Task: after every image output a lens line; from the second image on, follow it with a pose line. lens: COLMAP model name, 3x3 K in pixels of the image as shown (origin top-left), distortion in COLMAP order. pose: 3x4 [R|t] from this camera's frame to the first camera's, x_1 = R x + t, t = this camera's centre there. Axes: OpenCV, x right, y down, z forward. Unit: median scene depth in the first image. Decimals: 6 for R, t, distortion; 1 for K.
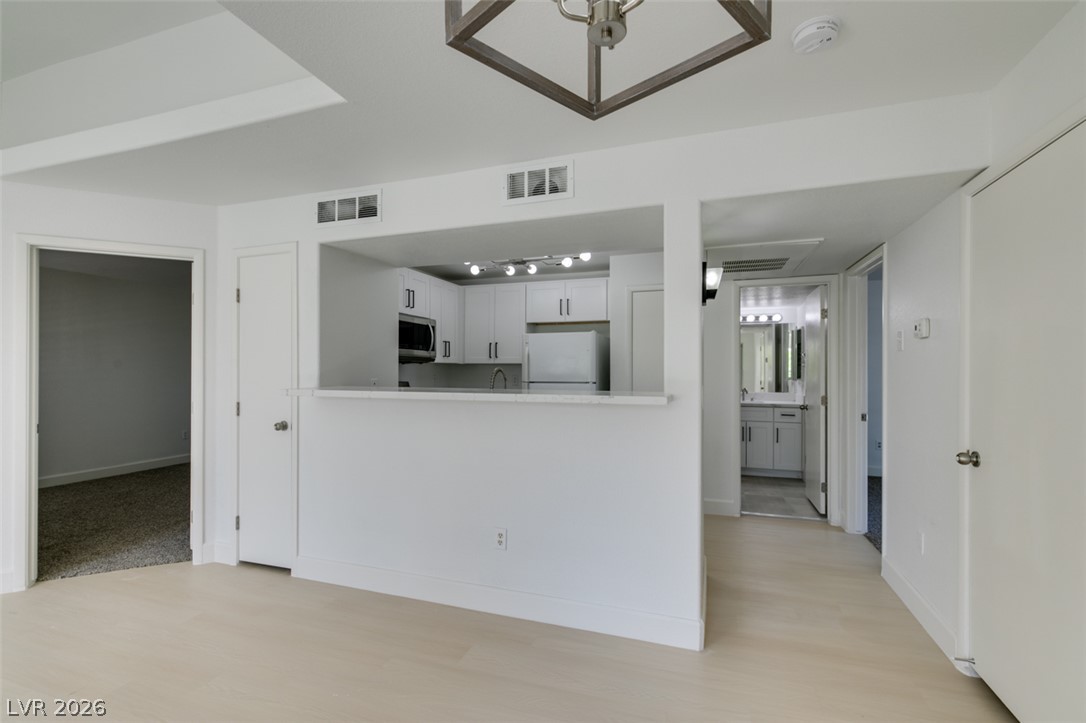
lens RADIAL K [[485.0, 0, 542.0], [0, 485.0, 369.2], [0, 0, 1]] dist [0.001659, -0.000189]
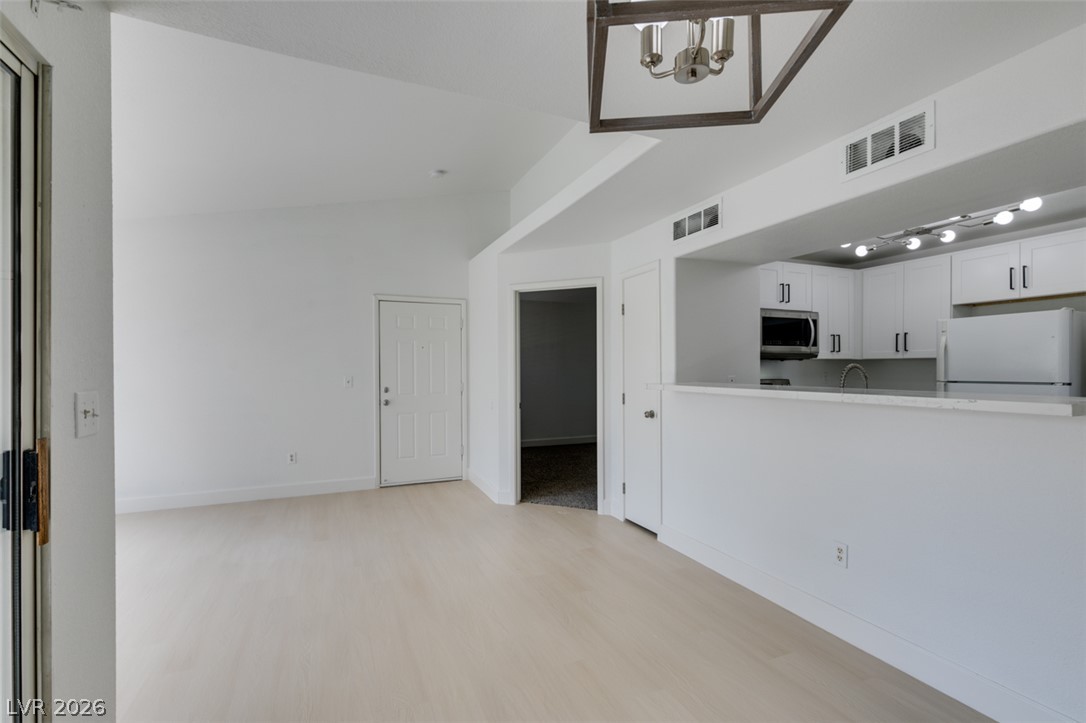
lens RADIAL K [[485.0, 0, 542.0], [0, 485.0, 369.2], [0, 0, 1]] dist [0.001659, -0.000189]
pose [[0.670892, -0.003321, -0.741547, 0.159527], [0.007469, 0.999970, 0.002279, 0.000224], [0.741517, -0.007068, 0.670897, -0.008273]]
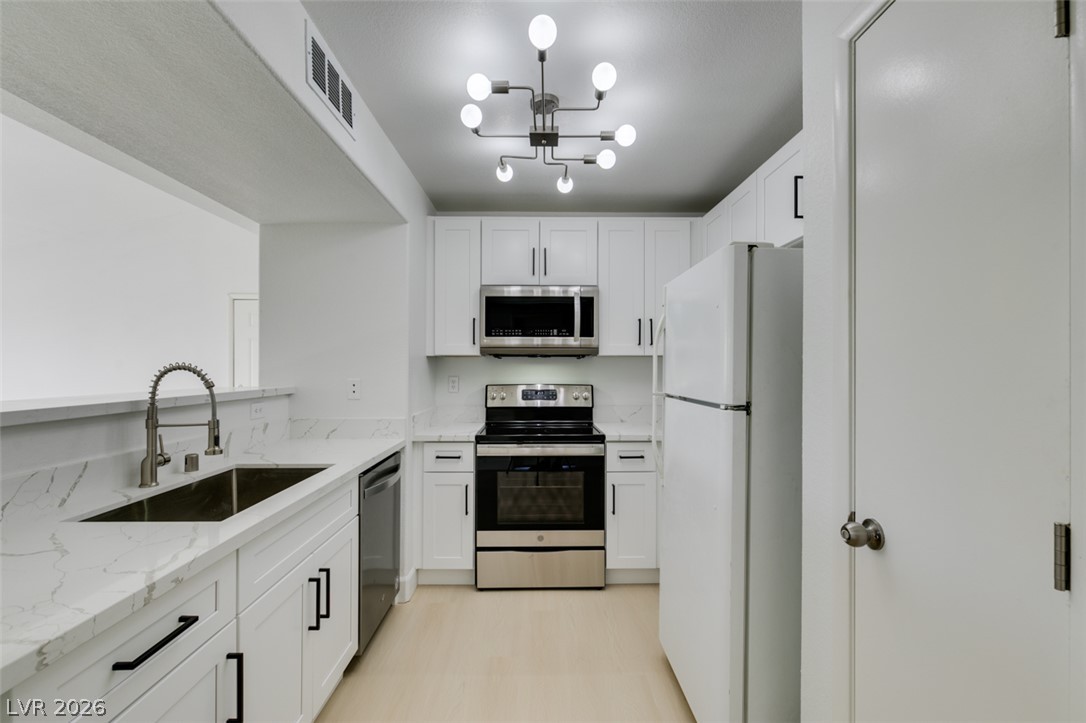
lens RADIAL K [[484.2, 0, 540.6], [0, 484.2, 365.2], [0, 0, 1]] dist [0.003938, -0.000594]
pose [[0.334974, -0.004517, -0.942217, 0.482726], [0.002296, 0.999989, -0.003978, 0.002009], [0.942225, -0.000830, 0.334981, 1.039667]]
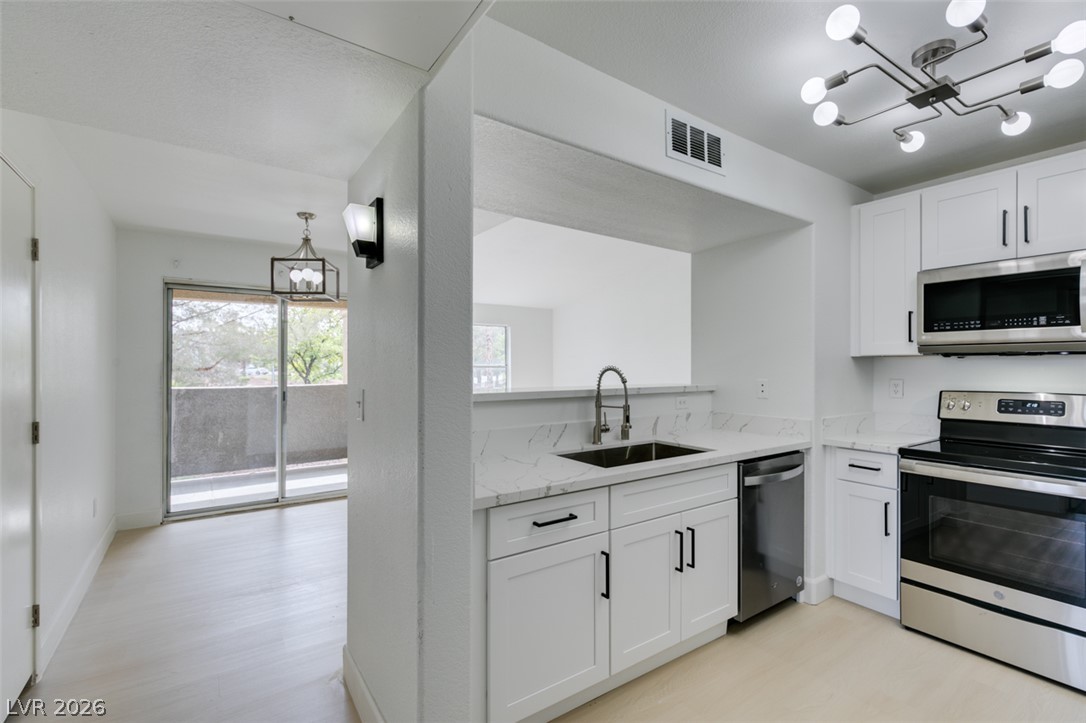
lens RADIAL K [[487.5, 0, 540.4], [0, 487.5, 364.5], [0, 0, 1]] dist [0.002780, -0.000390]
pose [[-0.595156, -0.005318, -0.803592, 0.562270], [0.000600, 0.999975, -0.007062, 0.000032], [0.803610, -0.004685, -0.595138, 1.212771]]
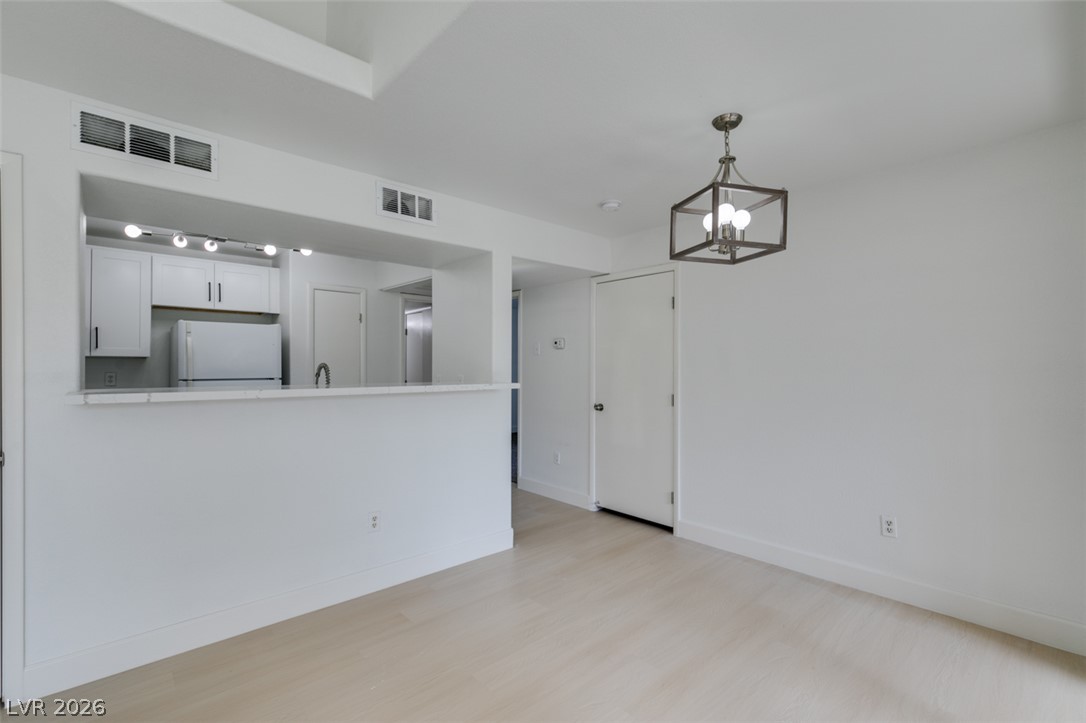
lens RADIAL K [[484.2, 0, 540.6], [0, 484.2, 365.2], [0, 0, 1]] dist [0.003938, -0.000594]
pose [[0.483454, 0.001501, 0.875368, -0.641913], [-0.002566, 0.999997, -0.000297, 0.000320], [-0.875366, -0.002102, 0.483456, 0.117757]]
